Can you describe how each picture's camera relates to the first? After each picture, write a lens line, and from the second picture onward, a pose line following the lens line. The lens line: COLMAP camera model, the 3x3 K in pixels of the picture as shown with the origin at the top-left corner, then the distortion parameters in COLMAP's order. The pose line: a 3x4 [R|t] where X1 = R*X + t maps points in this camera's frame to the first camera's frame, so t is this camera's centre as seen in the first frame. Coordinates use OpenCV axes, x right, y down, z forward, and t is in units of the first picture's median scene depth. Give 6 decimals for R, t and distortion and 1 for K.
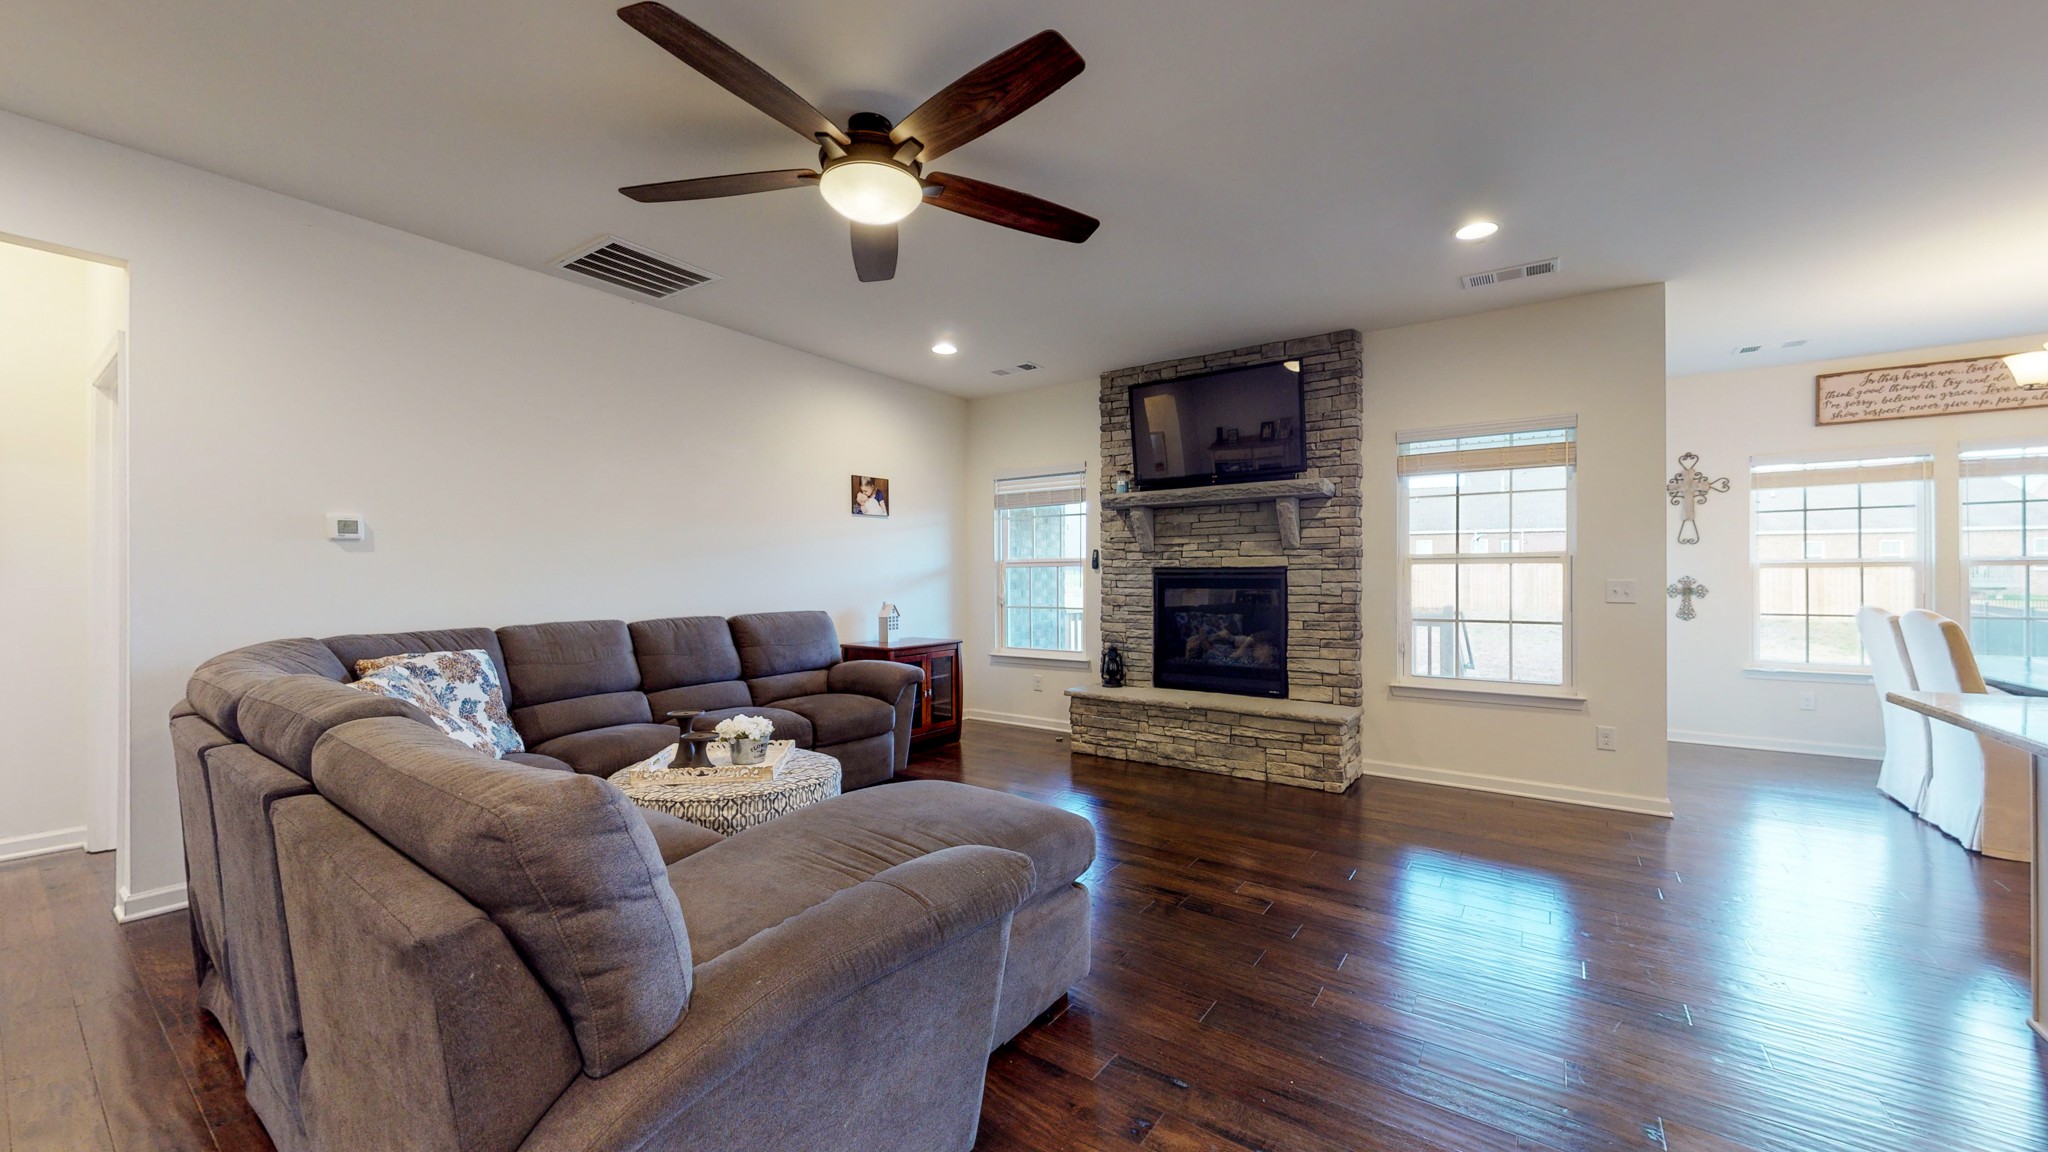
lens RADIAL K [[753.5, 0, 1026.3], [0, 753.5, 581.2], [0, 0, 1]] dist [-0.001221, 0.000189]
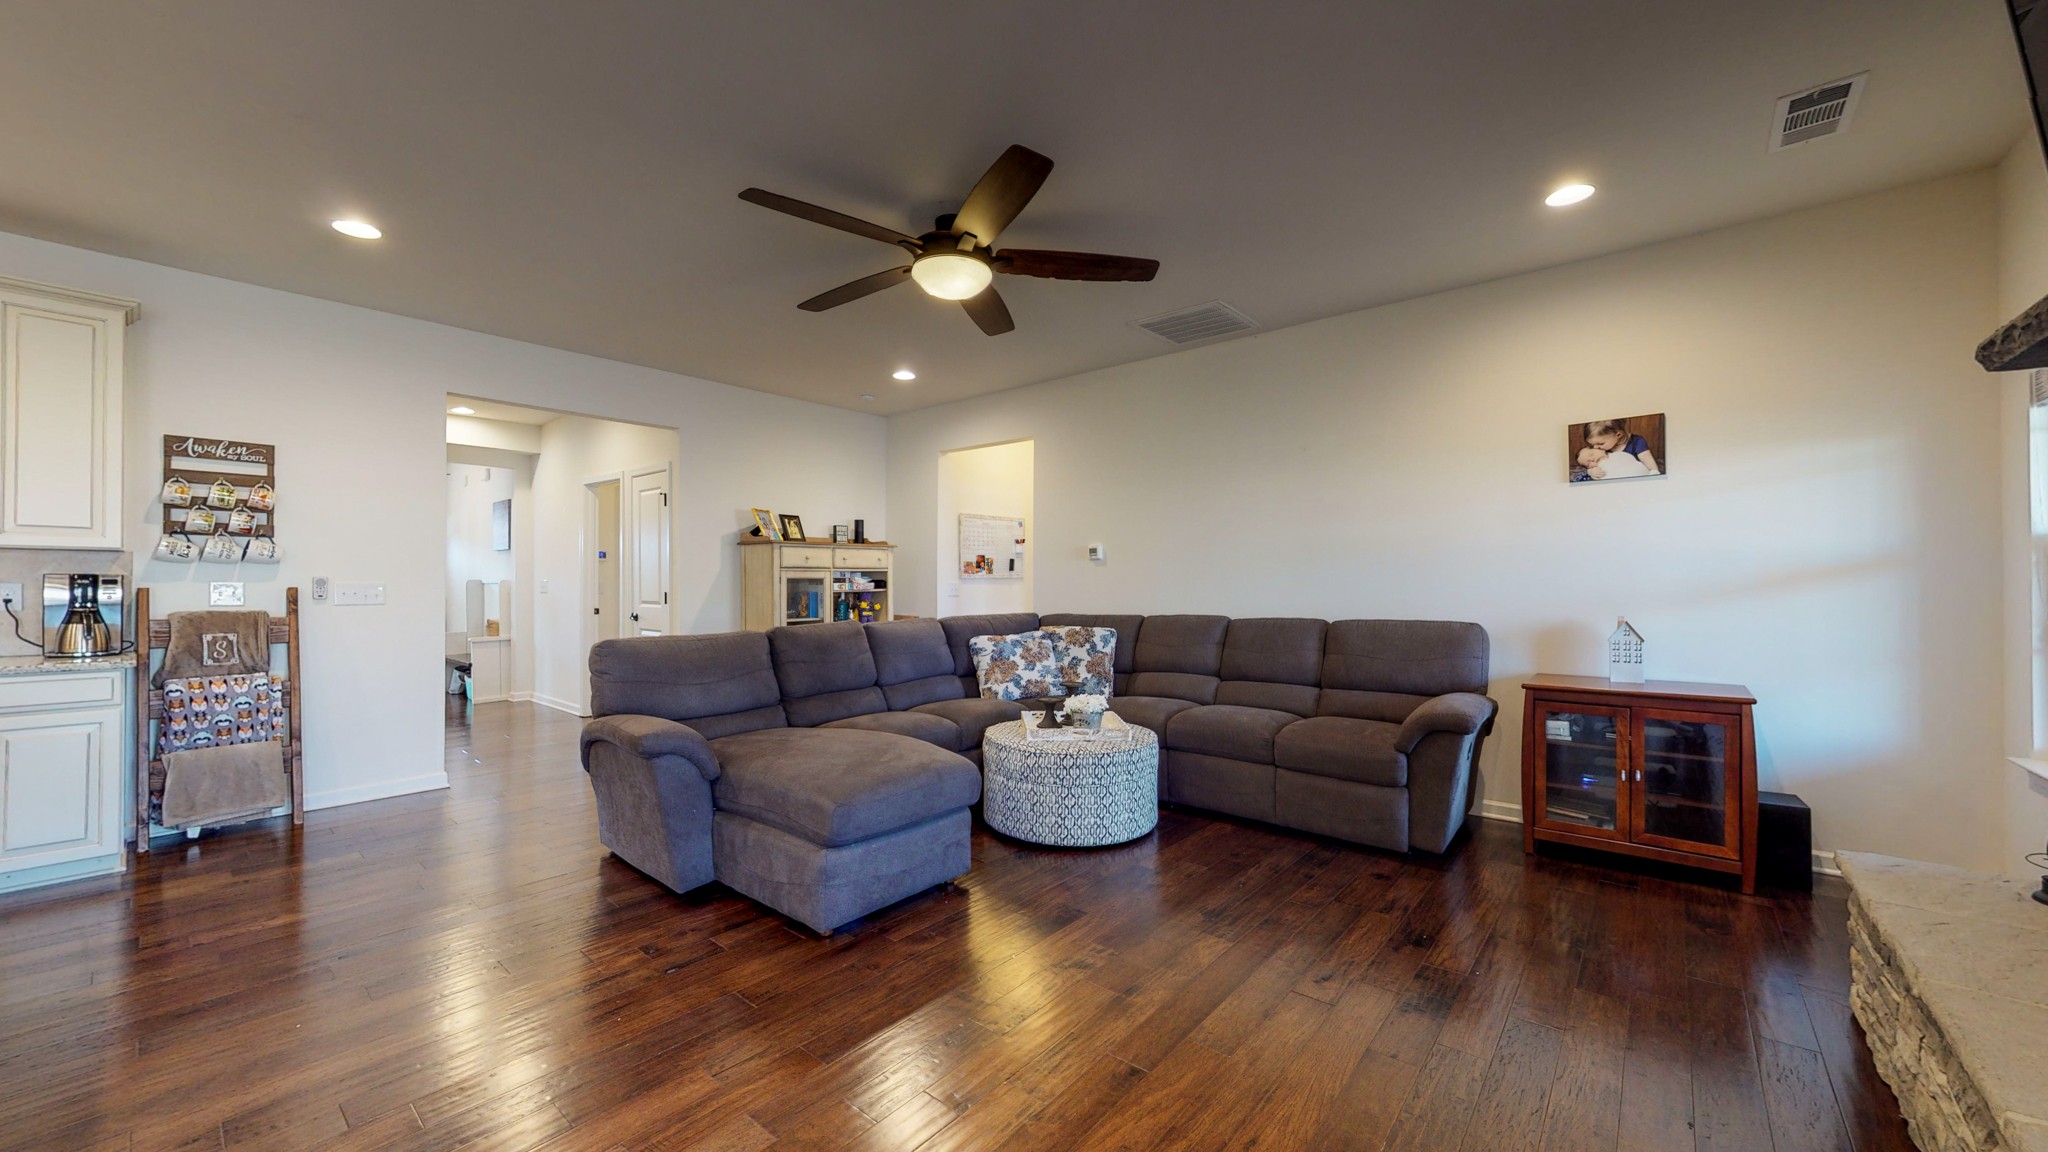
lens RADIAL K [[753.5, 0, 1021.4], [0, 753.5, 580.0], [0, 0, 1]] dist [-0.001221, 0.000189]
pose [[-0.087020, -0.004444, -0.996197, 0.685074], [0.001634, 0.999988, -0.004603, -0.000137], [0.996205, -0.002029, -0.087012, 0.810195]]
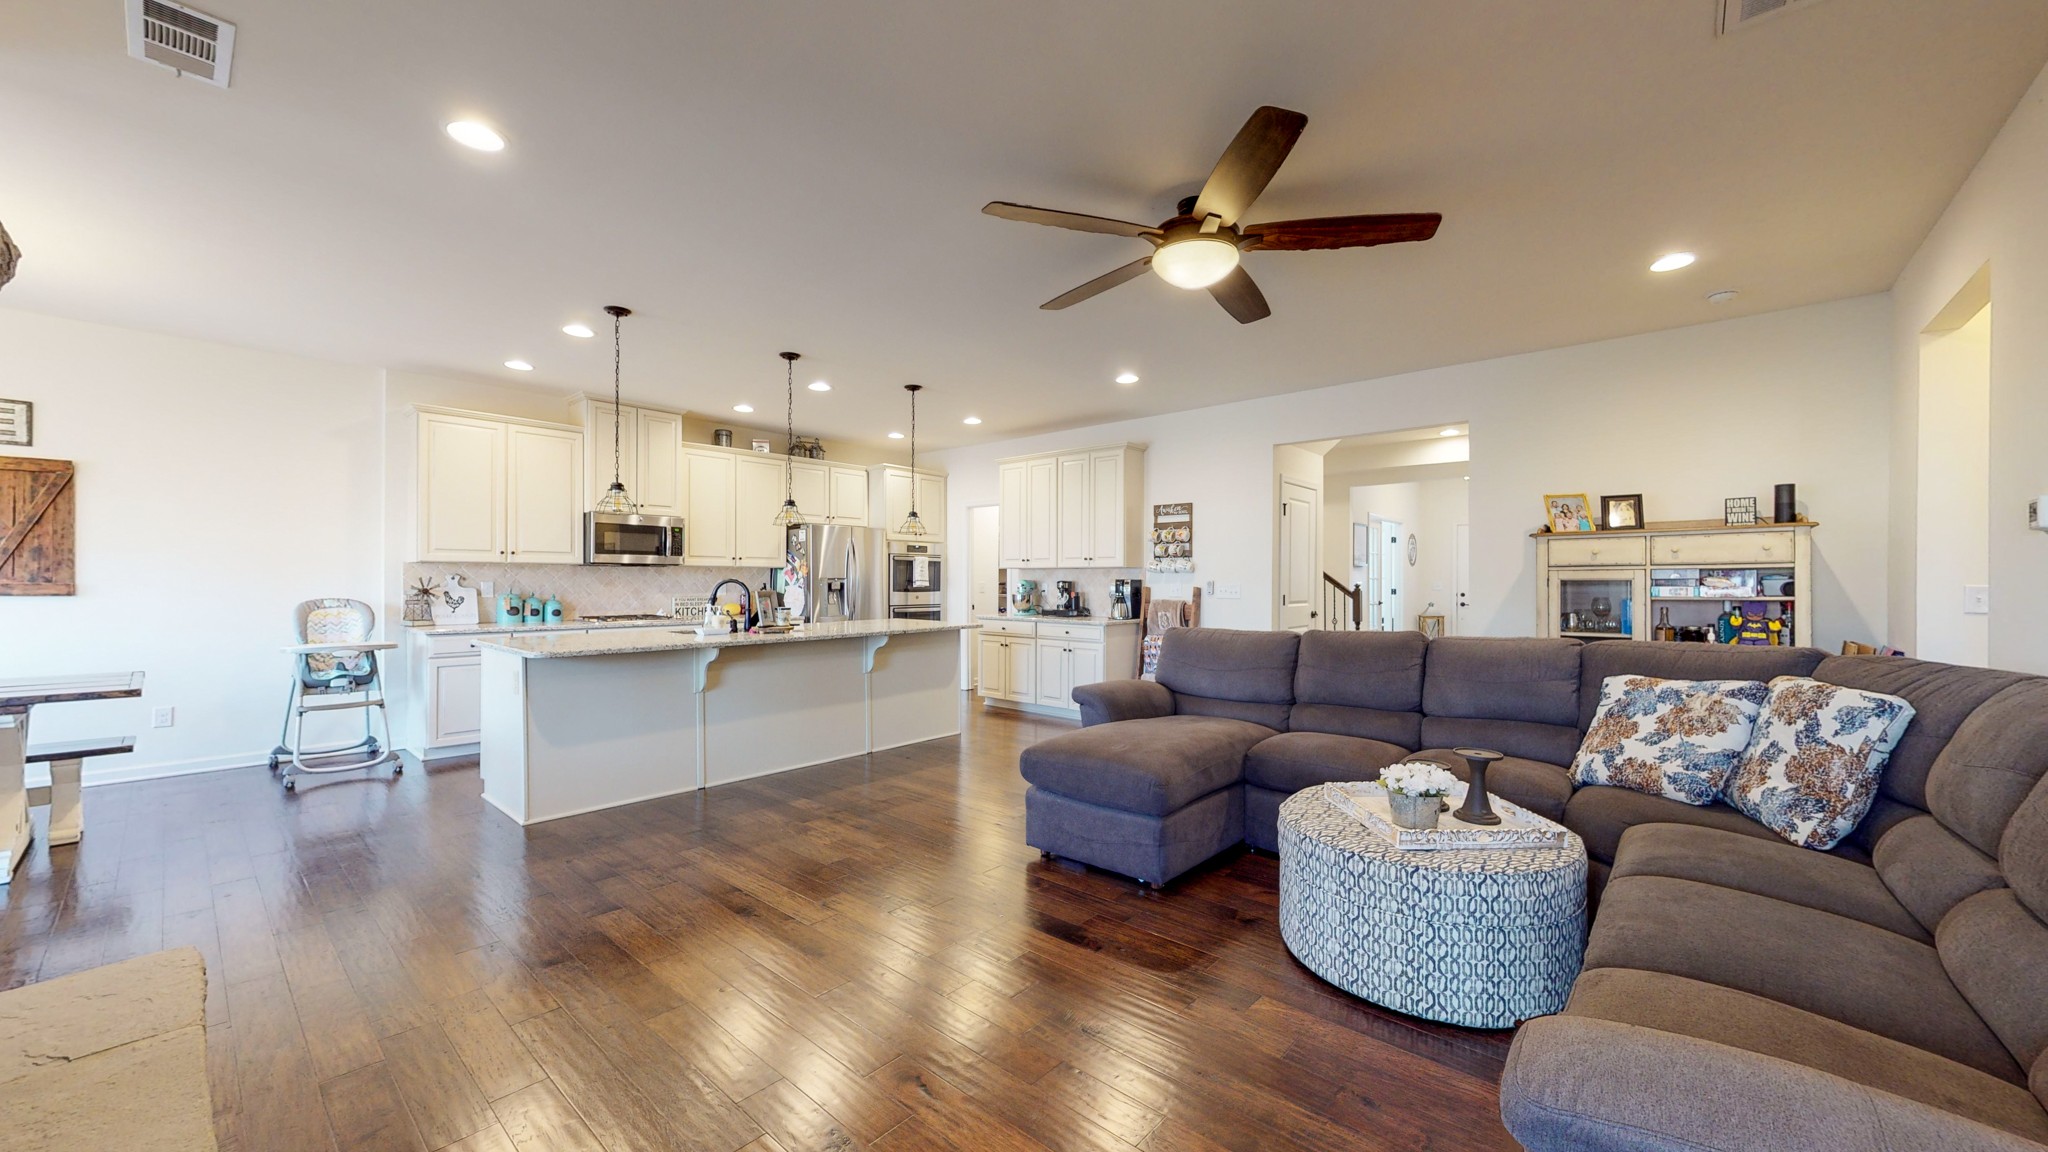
lens RADIAL K [[753.5, 0, 1029.3], [0, 753.5, 579.7], [0, 0, 1]] dist [-0.001221, 0.000189]
pose [[-0.994703, -0.002261, 0.102762, -0.047092], [-0.002755, 0.999985, -0.004673, -0.003607], [-0.102750, -0.004931, -0.994695, 1.460313]]
